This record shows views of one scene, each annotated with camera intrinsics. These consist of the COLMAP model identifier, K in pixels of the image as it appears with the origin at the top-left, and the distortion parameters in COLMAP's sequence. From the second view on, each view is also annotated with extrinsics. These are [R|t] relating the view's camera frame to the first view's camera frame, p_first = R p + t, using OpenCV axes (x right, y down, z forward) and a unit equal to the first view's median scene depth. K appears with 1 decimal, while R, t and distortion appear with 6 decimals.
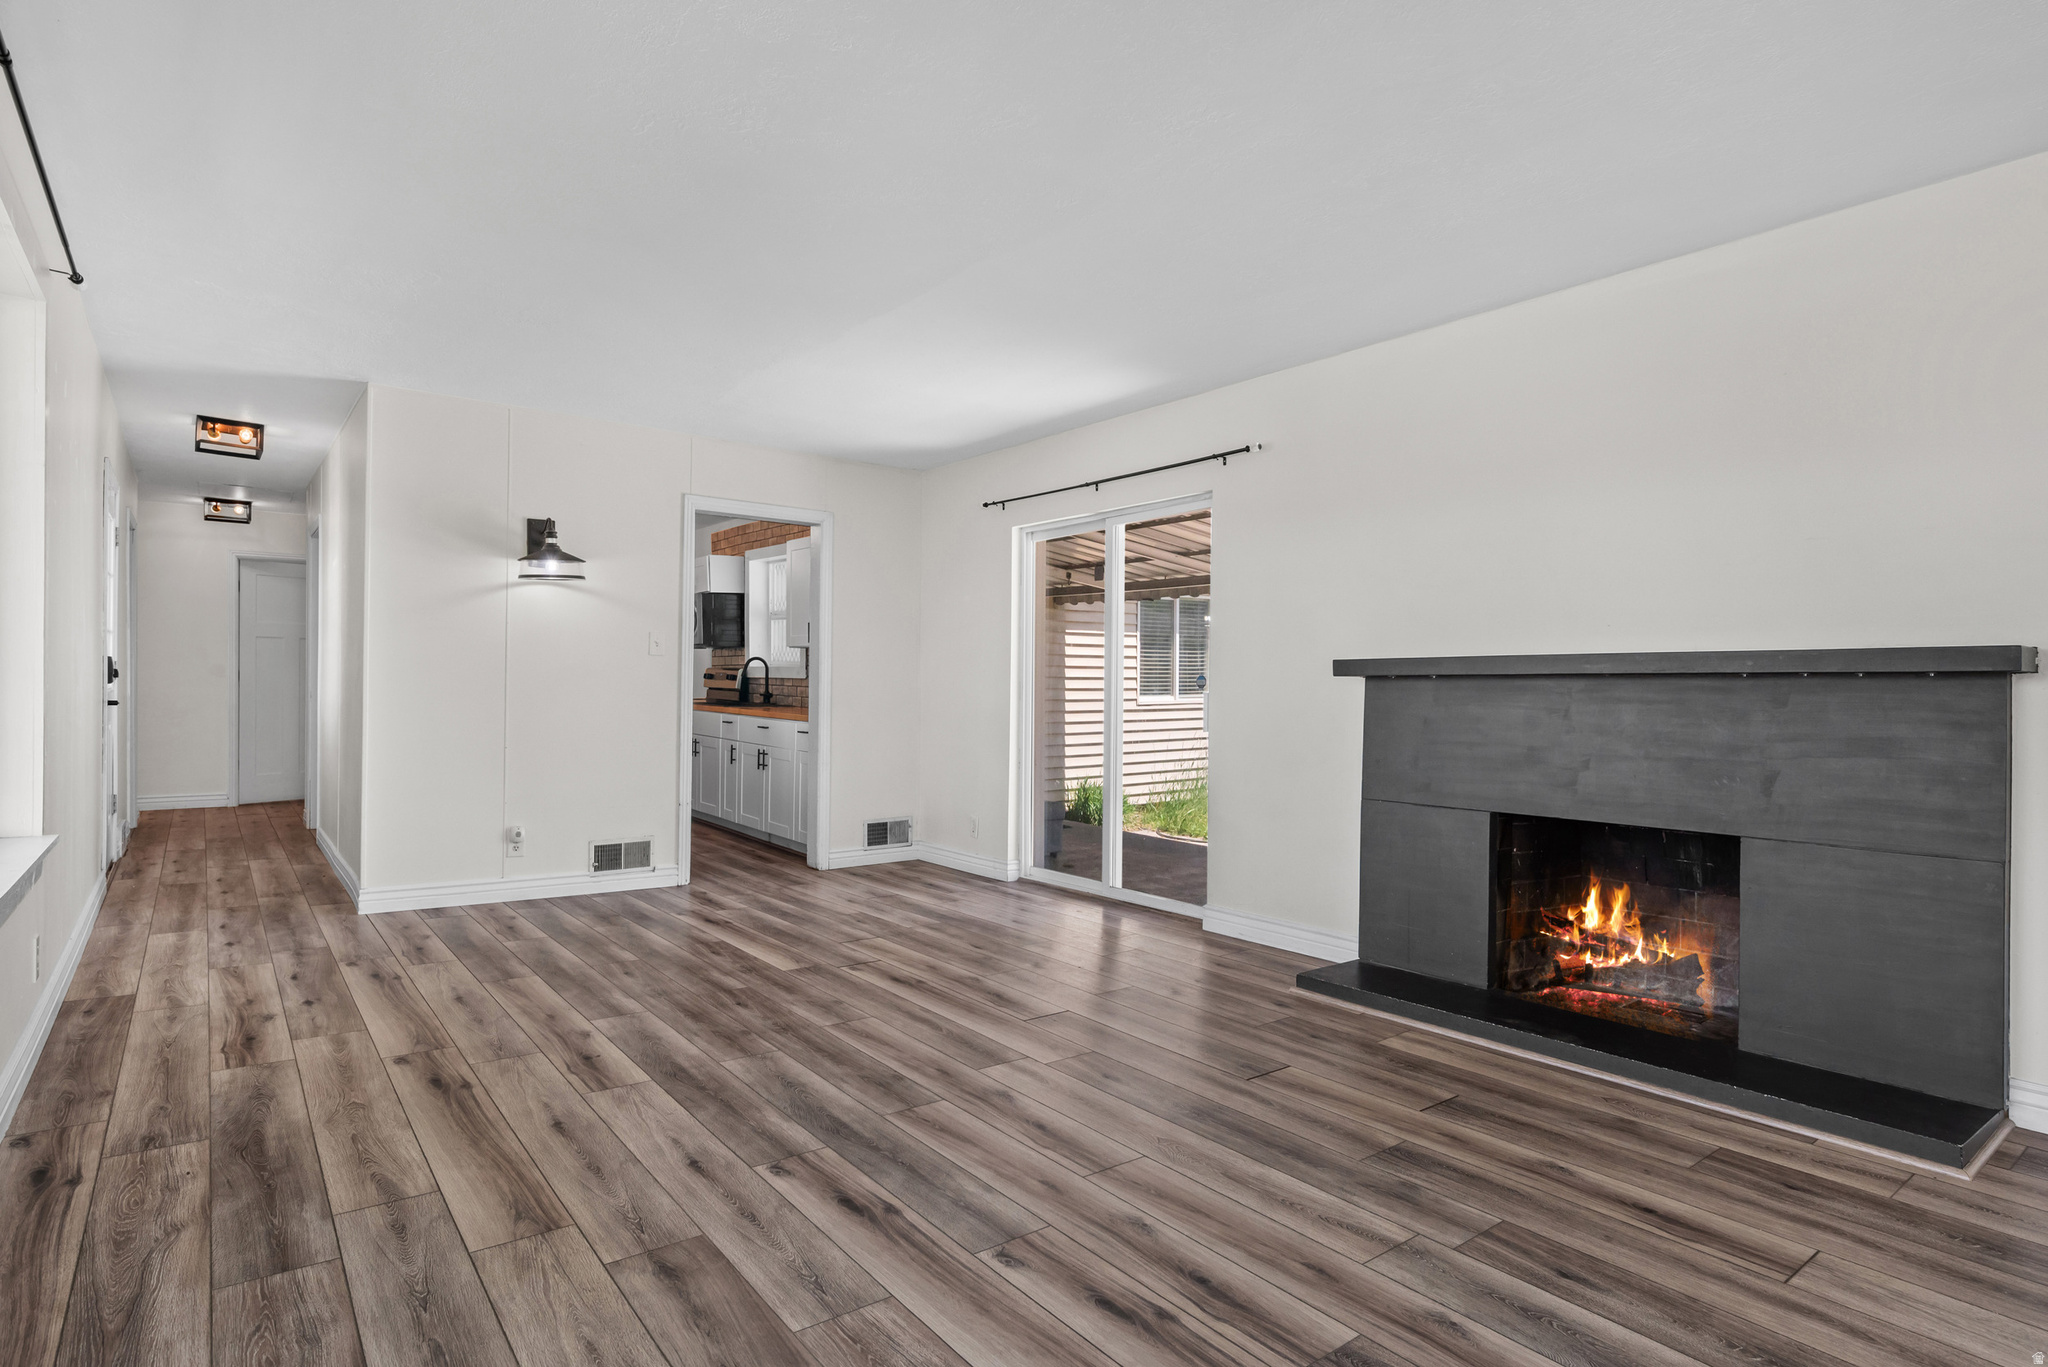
lens RADIAL K [[1028.9, 0, 1030.6], [0, 1028.9, 663.4], [0, 0, 1]] dist [0.001446, -0.000278]
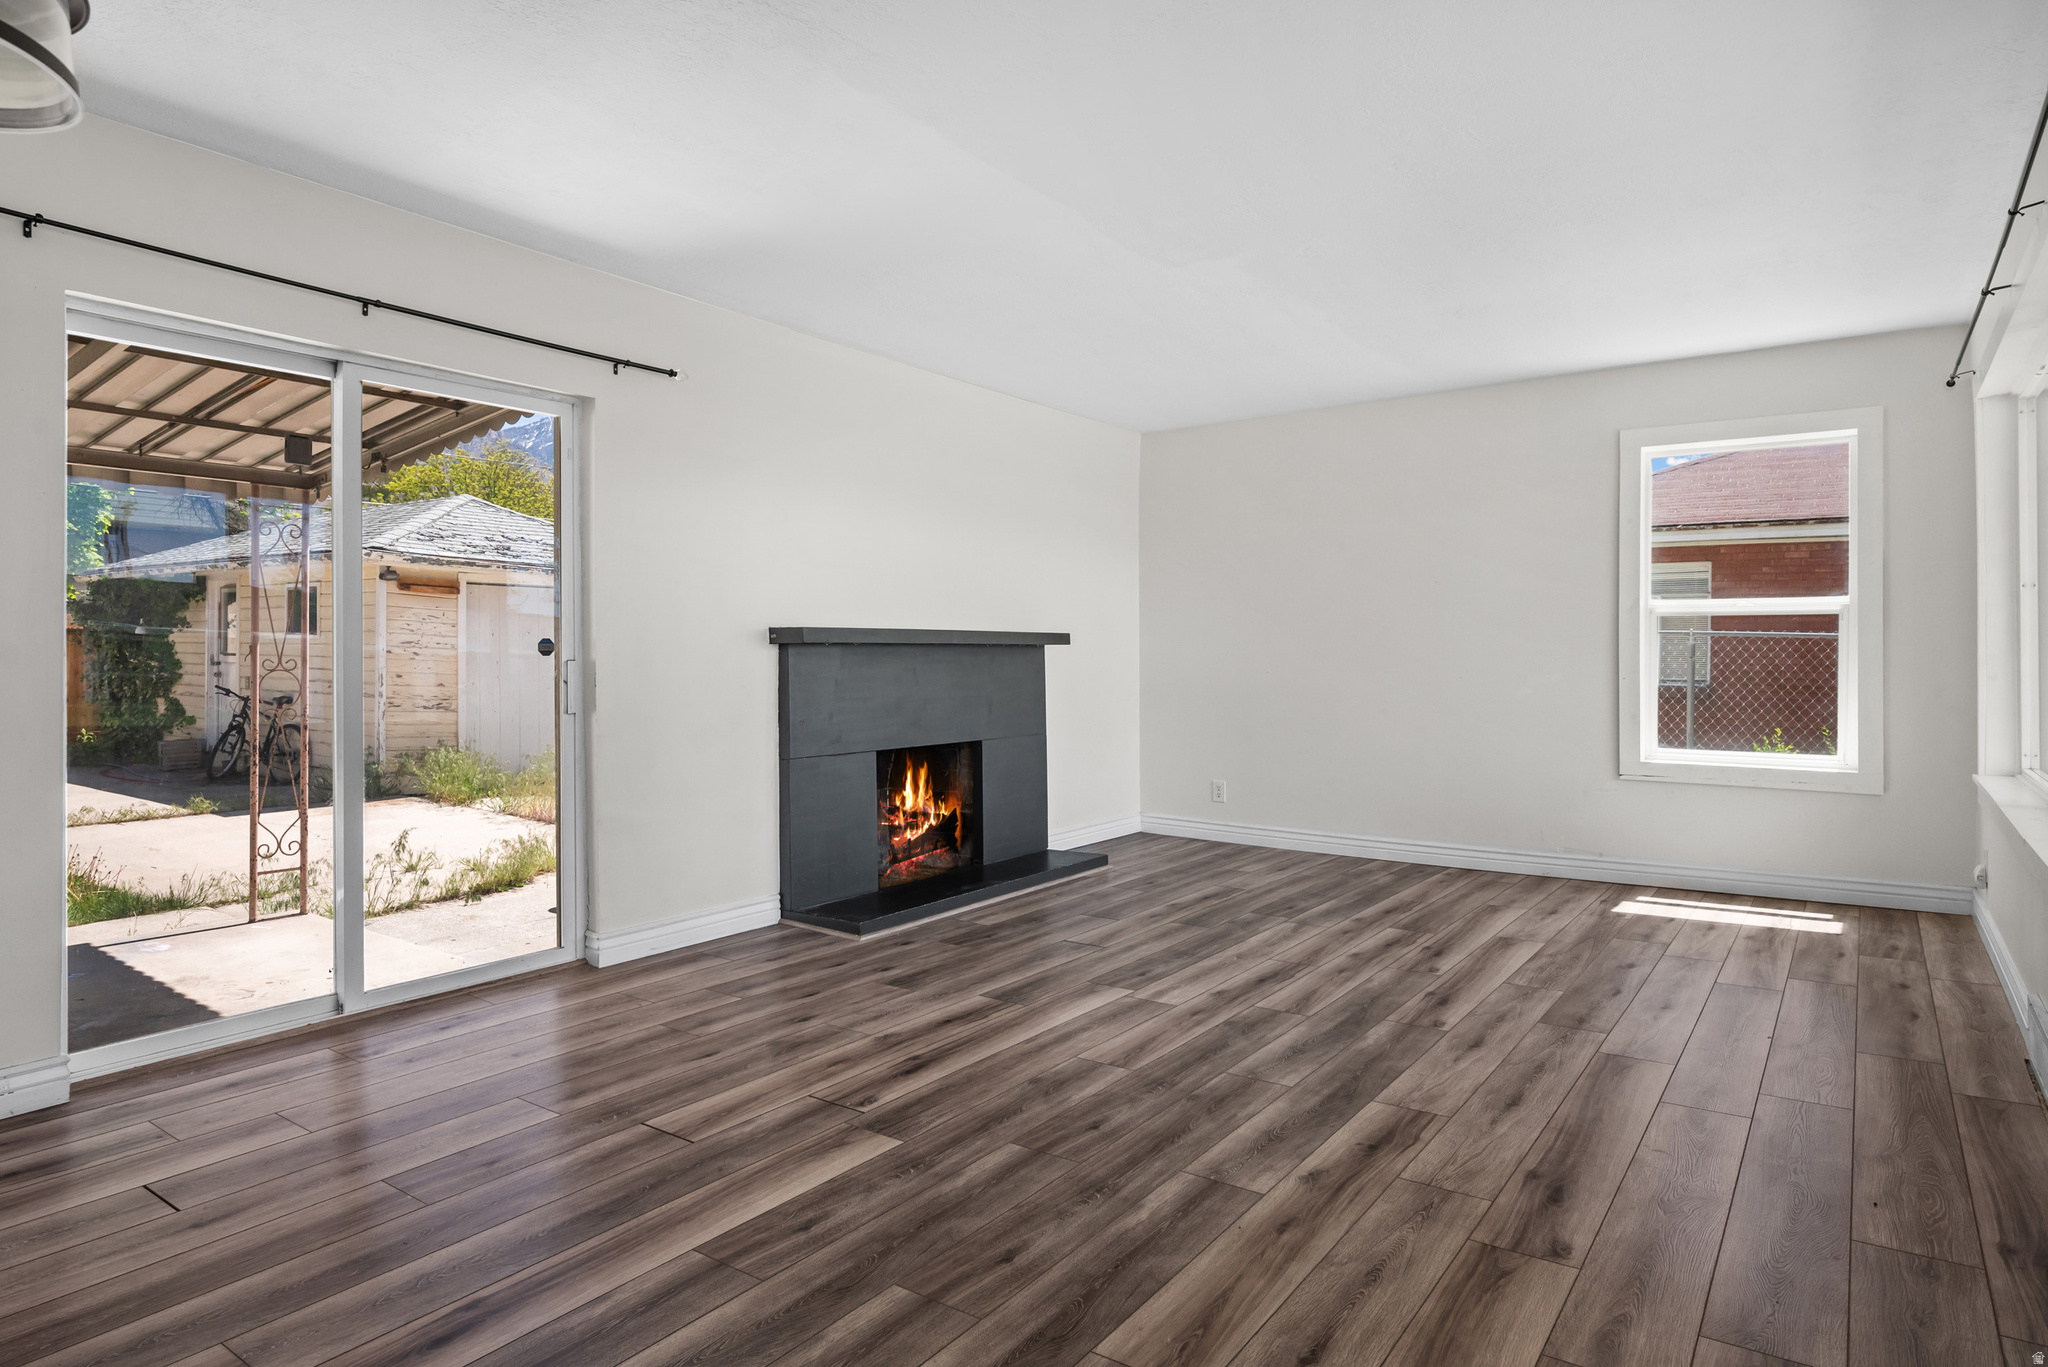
lens RADIAL K [[1133.4, 0, 1024.0], [0, 1133.4, 683.5], [0, 0, 1]] dist [-0.001740, -0.000554]
pose [[-0.254446, -0.033246, 0.966515, -1.090231], [-0.025892, 0.999285, 0.027557, 0.021803], [-0.966740, -0.018013, -0.255125, 1.375830]]
